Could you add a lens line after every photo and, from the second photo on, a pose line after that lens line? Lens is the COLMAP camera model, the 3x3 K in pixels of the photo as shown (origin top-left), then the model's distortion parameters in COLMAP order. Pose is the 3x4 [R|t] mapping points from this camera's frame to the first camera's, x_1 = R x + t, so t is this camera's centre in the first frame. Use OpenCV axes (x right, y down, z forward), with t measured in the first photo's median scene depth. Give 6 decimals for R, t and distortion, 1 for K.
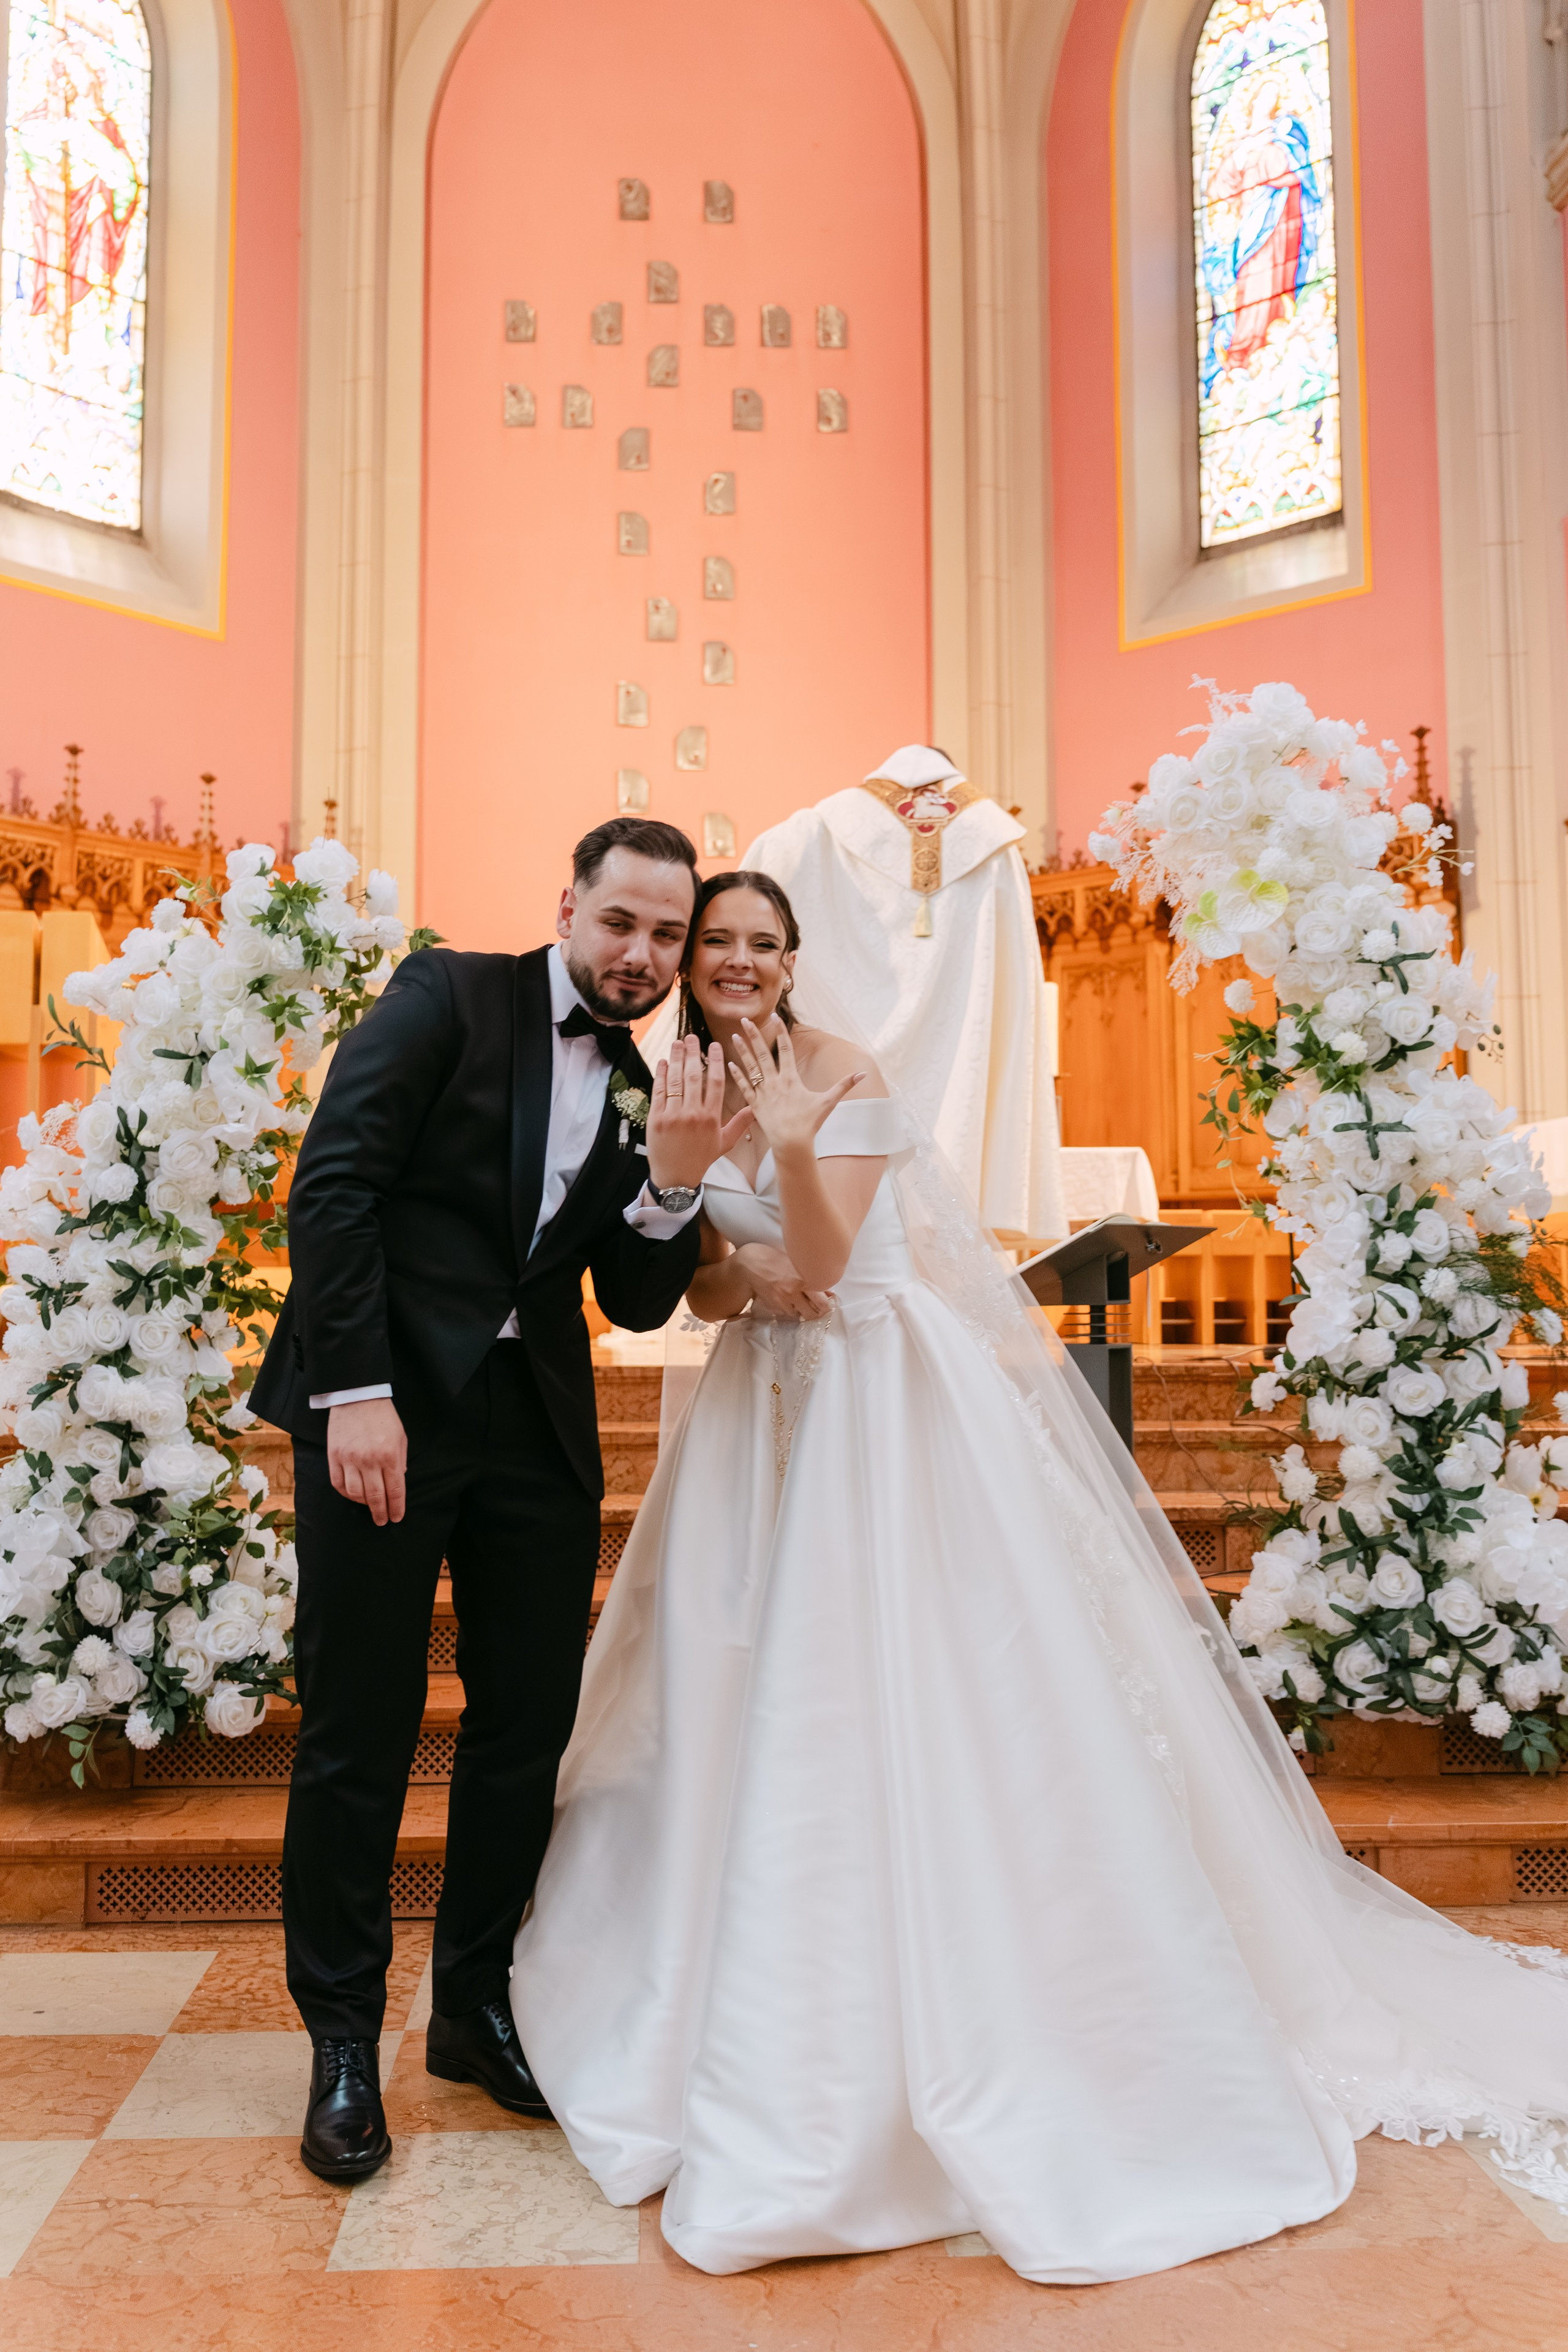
lens RADIAL K [[1976.2, 0, 719.9], [0, 1976.2, 1094.7], [0, 0, 1]] dist [0.007105, 0.000149]
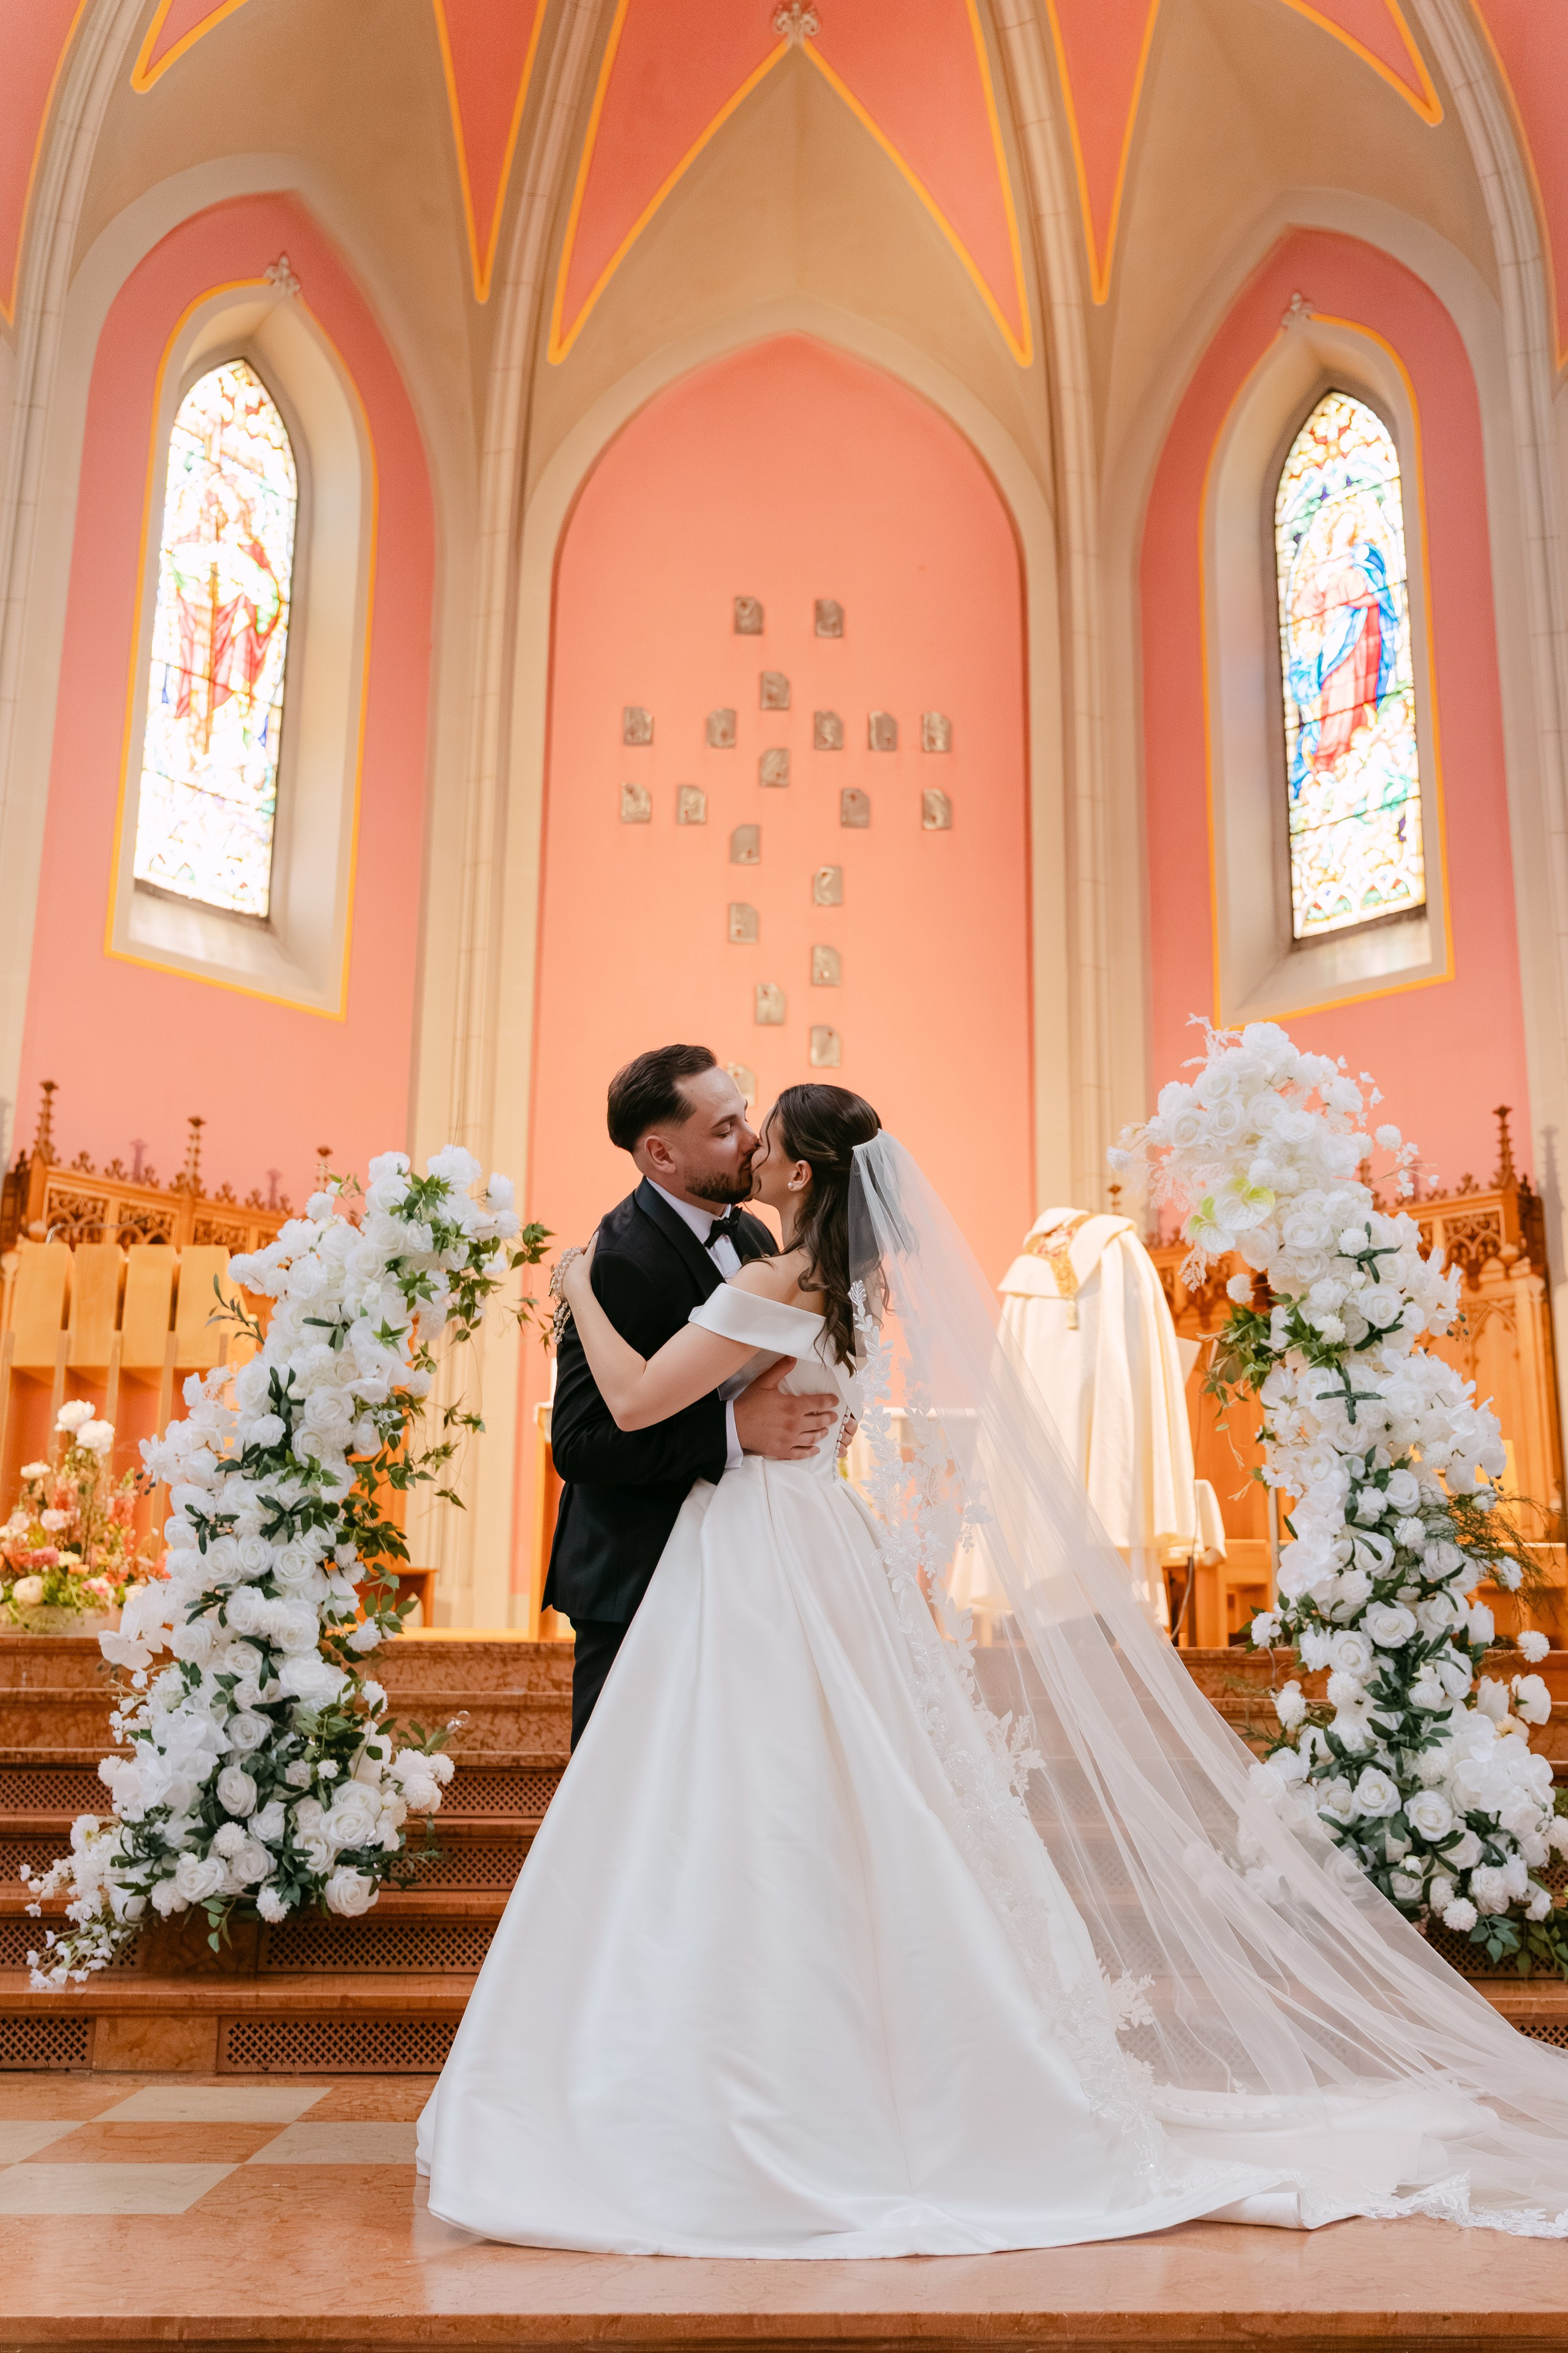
lens RADIAL K [[2081.6, 0, 817.7], [0, 2081.6, 1224.3], [0, 0, 1]] dist [0.005787, 0.010531]
pose [[0.999923, 0.006534, -0.010551, 0.029181], [-0.007923, 0.990469, -0.137507, 0.081893], [0.009552, 0.137580, 0.990445, -0.210039]]
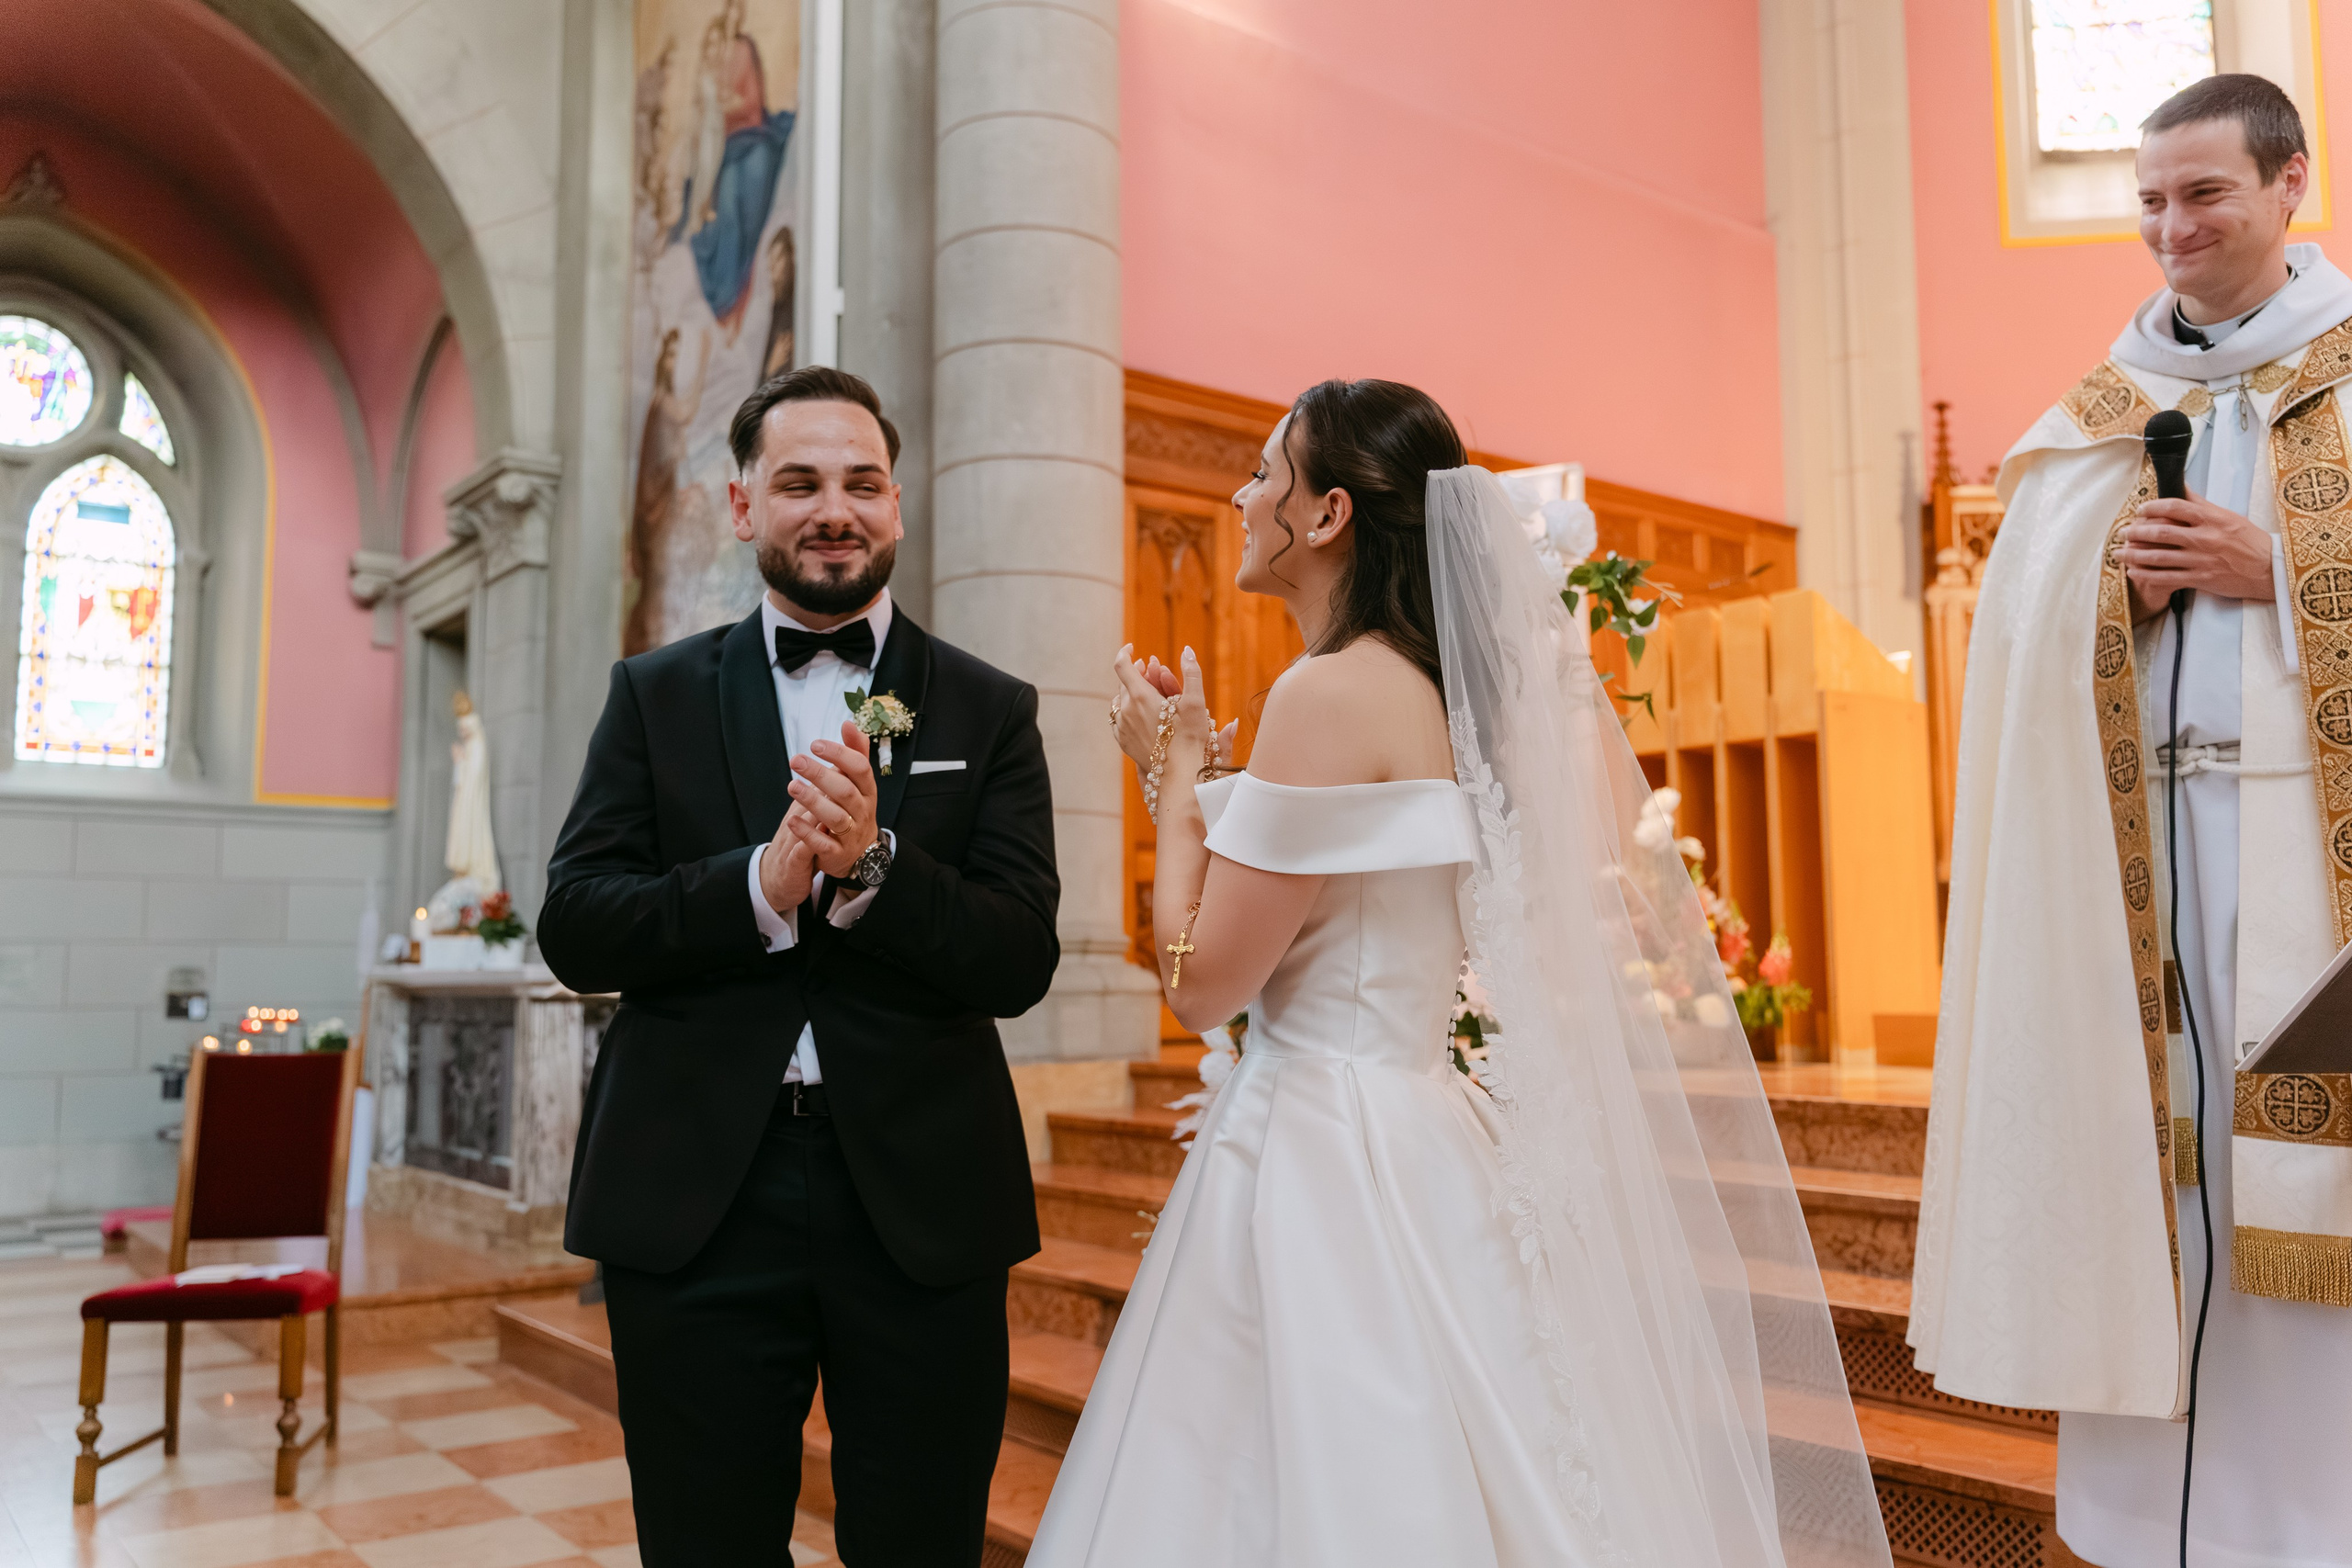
lens RADIAL K [[1869.4, 0, 1176.6], [0, 1869.4, 771.5], [0, 0, 1]] dist [0.008571, -0.002607]
pose [[0.579942, -0.095501, -0.809041, 0.335960], [0.085917, 0.994737, -0.055833, 0.026456], [0.810115, -0.037130, 0.585094, 0.408971]]
